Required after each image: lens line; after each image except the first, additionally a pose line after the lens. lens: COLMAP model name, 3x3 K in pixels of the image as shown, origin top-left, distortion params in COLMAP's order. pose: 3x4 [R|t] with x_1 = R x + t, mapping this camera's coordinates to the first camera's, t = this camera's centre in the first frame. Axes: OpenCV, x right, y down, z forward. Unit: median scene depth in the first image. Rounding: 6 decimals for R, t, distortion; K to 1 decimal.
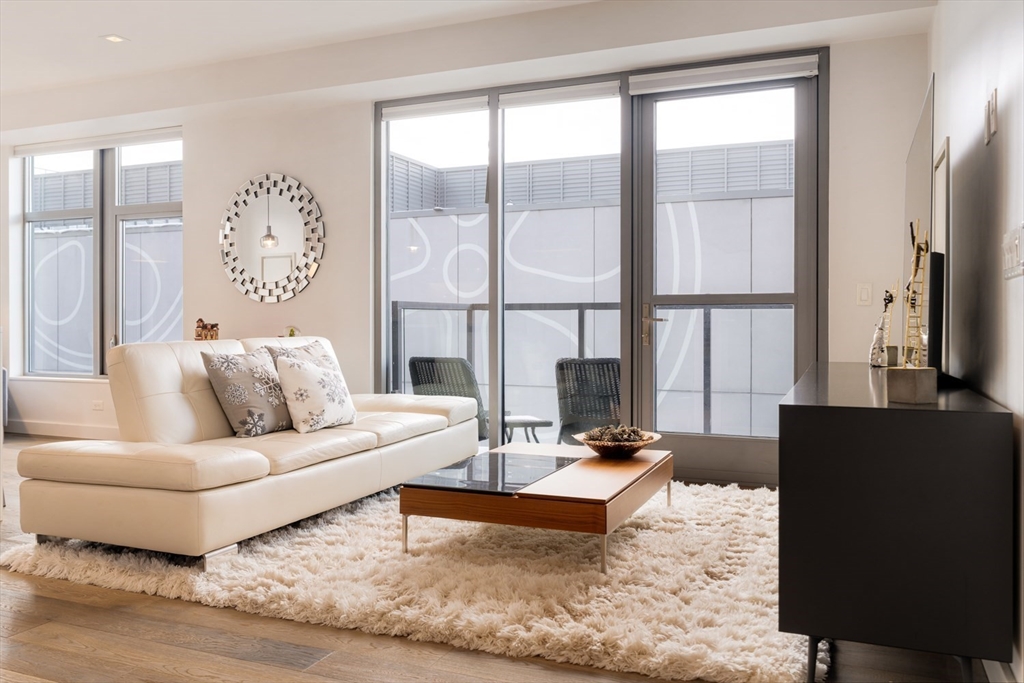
lens RADIAL K [[845.3, 0, 512.4], [0, 845.3, 330.2], [0, 0, 1]] dist [-0.005138, 0.004910]
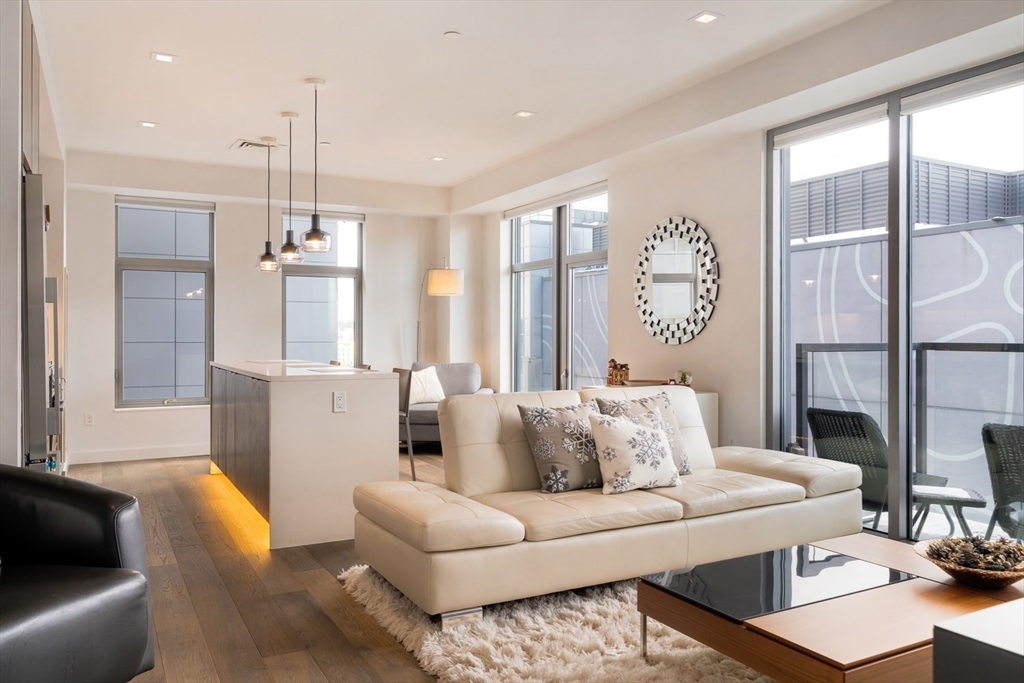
lens RADIAL K [[777.9, 0, 516.8], [0, 777.9, 338.7], [0, 0, 1]] dist [-0.009040, 0.010537]
pose [[0.779647, 0.004538, -0.626203, 0.233389], [-0.009427, 0.999945, -0.004490, -0.052276], [0.626149, 0.009404, 0.779647, 0.244761]]
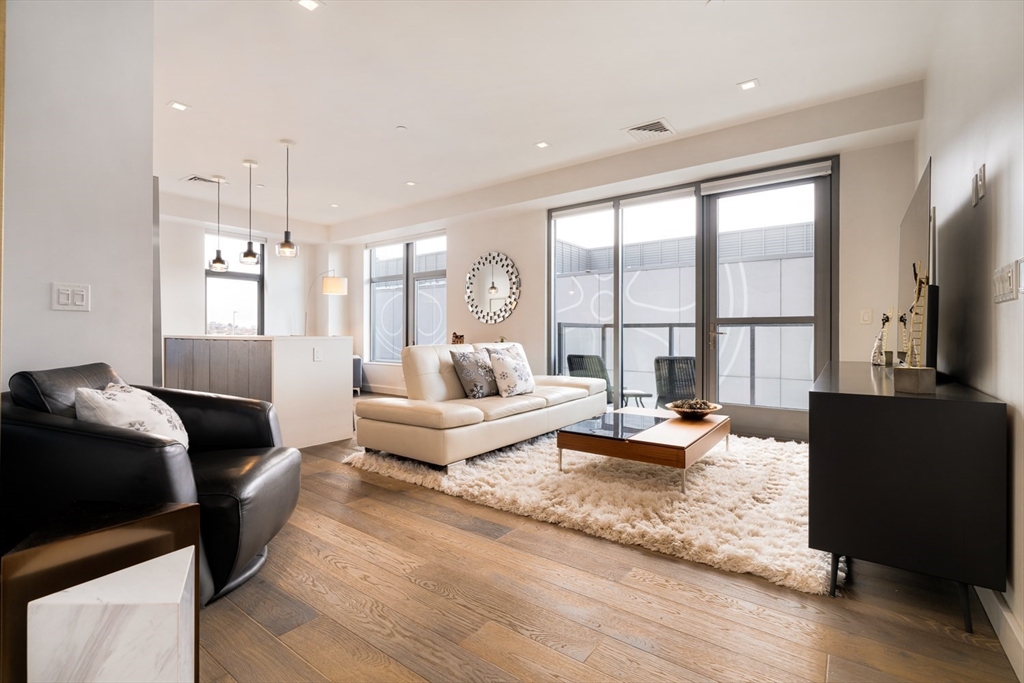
lens RADIAL K [[468.7, 0, 521.2], [0, 468.7, 335.3], [0, 0, 1]] dist [-0.007419, -0.000603]
pose [[0.973620, 0.002229, -0.228166, 0.008982], [-0.004064, 0.999963, -0.007571, -0.000404], [0.228140, 0.008298, 0.973593, 0.057117]]
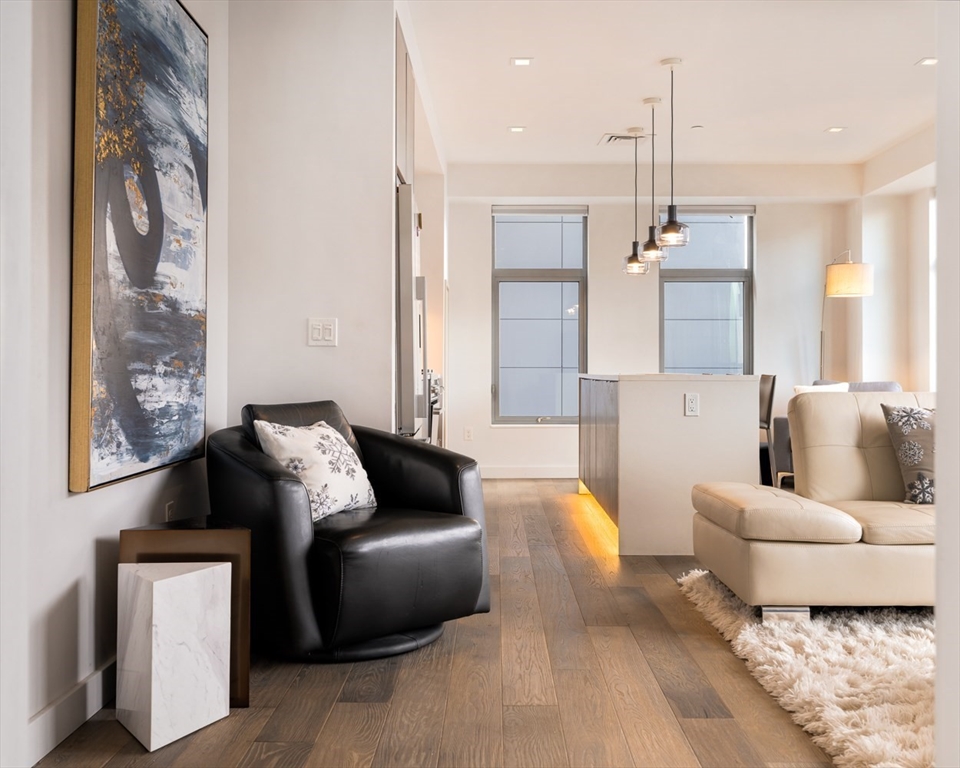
lens RADIAL K [[995.8, 0, 491.3], [0, 995.8, 371.7], [0, 0, 1]] dist [-0.001389, 0.000000]
pose [[0.383024, 0.000427, -0.923738, 0.455314], [-0.011262, 0.999928, -0.004207, 0.000308], [0.923670, 0.012015, 0.383001, 0.203532]]
